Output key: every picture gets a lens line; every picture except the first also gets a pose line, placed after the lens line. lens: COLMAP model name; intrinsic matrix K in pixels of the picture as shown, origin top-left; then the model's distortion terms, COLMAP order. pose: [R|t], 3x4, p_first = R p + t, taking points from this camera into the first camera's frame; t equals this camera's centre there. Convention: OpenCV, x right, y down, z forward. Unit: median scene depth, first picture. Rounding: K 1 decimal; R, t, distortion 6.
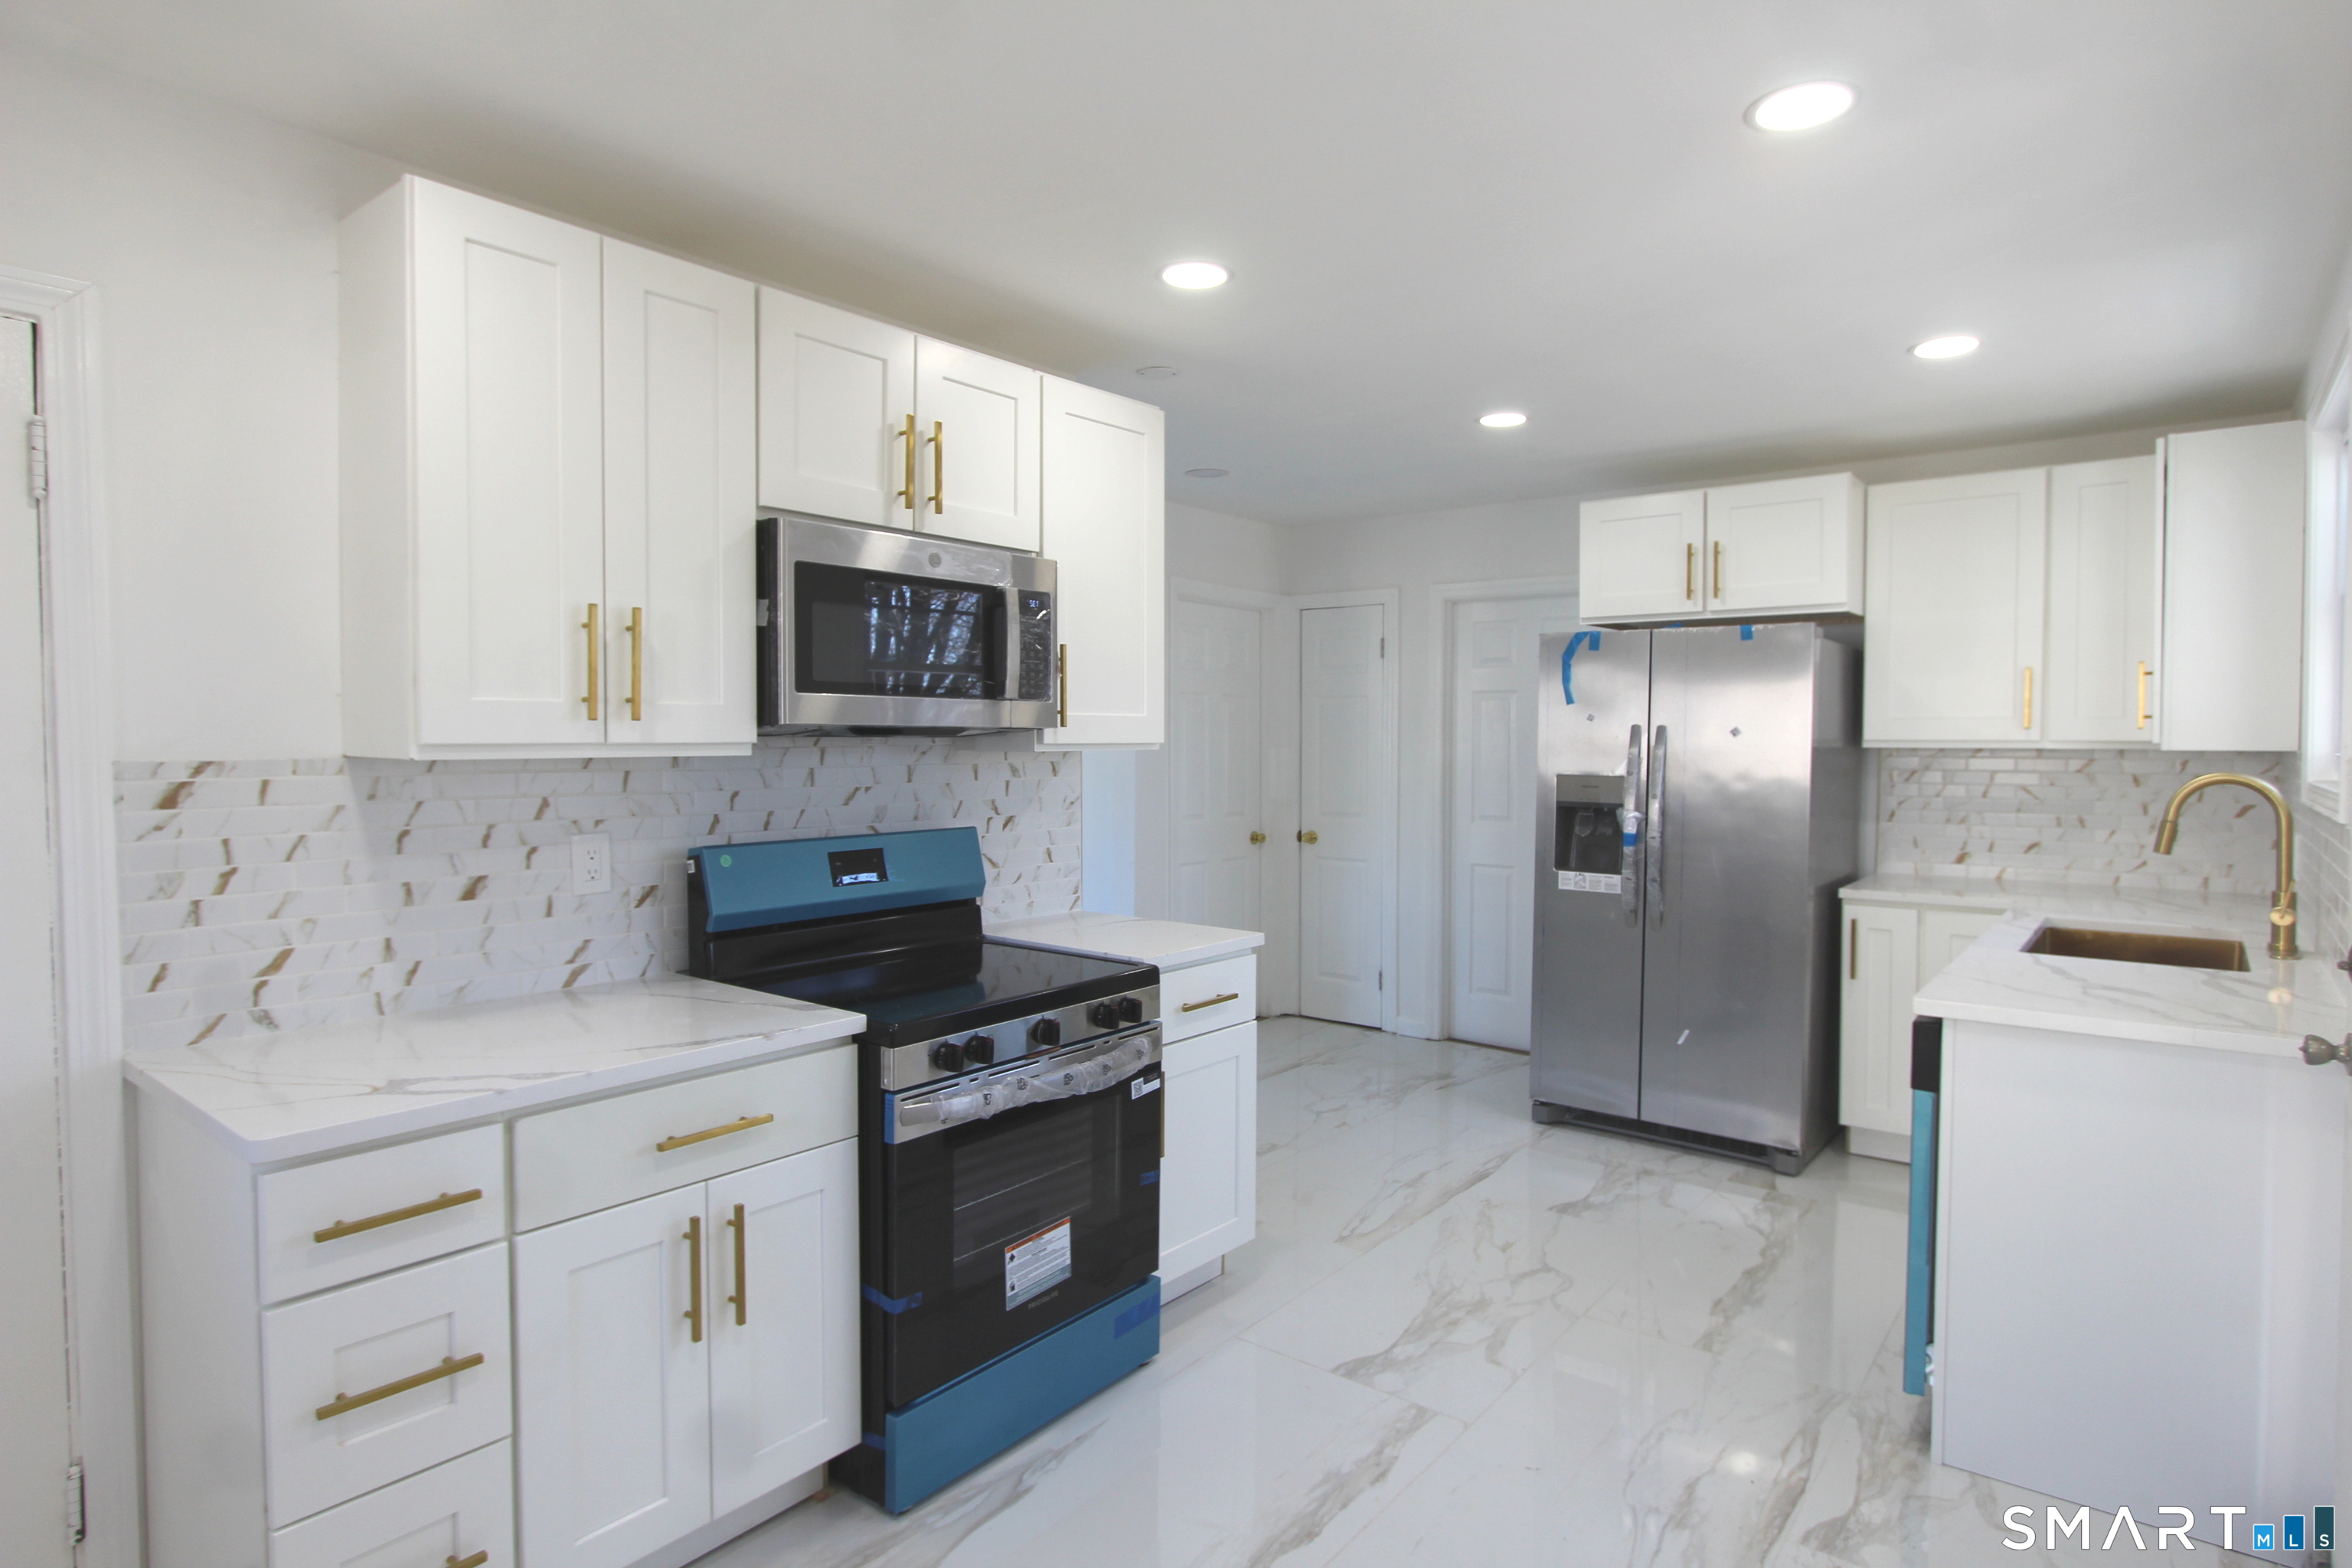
lens RADIAL K [[1304.4, 0, 1183.7], [0, 1304.4, 763.1], [0, 0, 1]] dist [-0.002319, 0.000239]
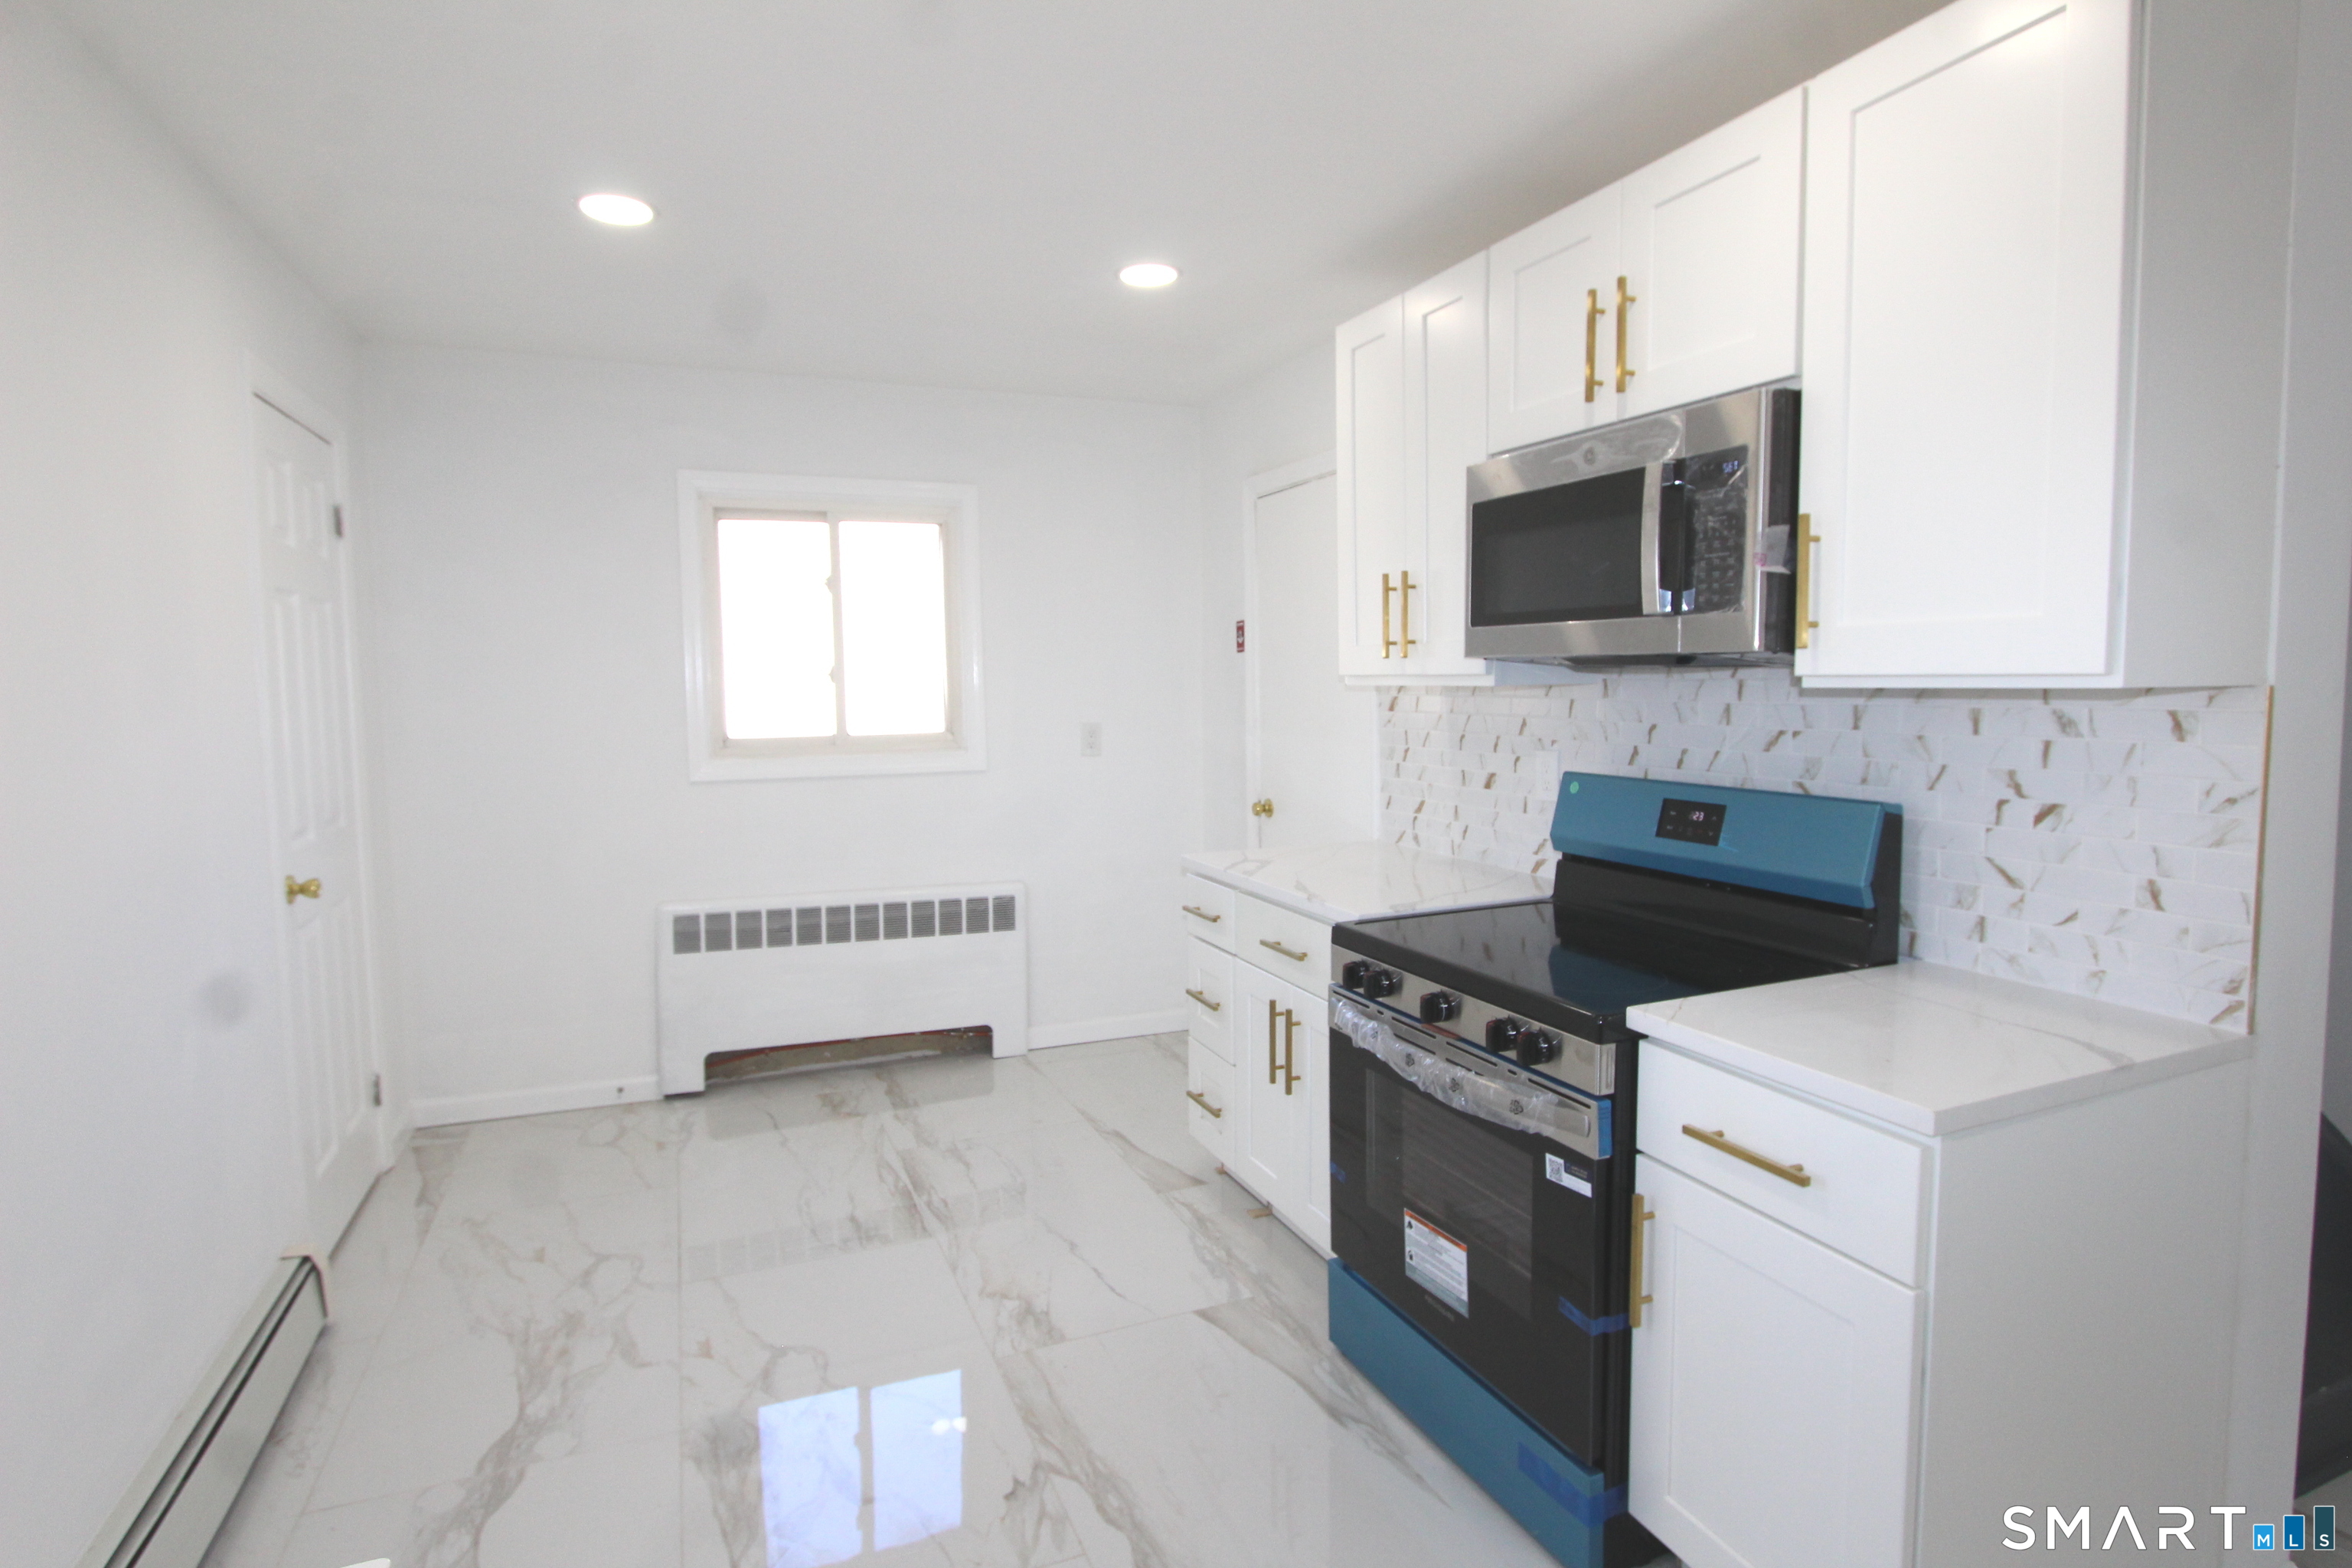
lens RADIAL K [[1188.3, 0, 1173.0], [0, 1188.3, 773.6], [0, 0, 1]] dist [-0.004305, -0.000260]
pose [[-0.477797, 0.072327, -0.875488, 0.672785], [-0.012198, 0.995963, 0.088937, -0.017961], [0.878386, 0.053173, -0.474986, 1.235847]]
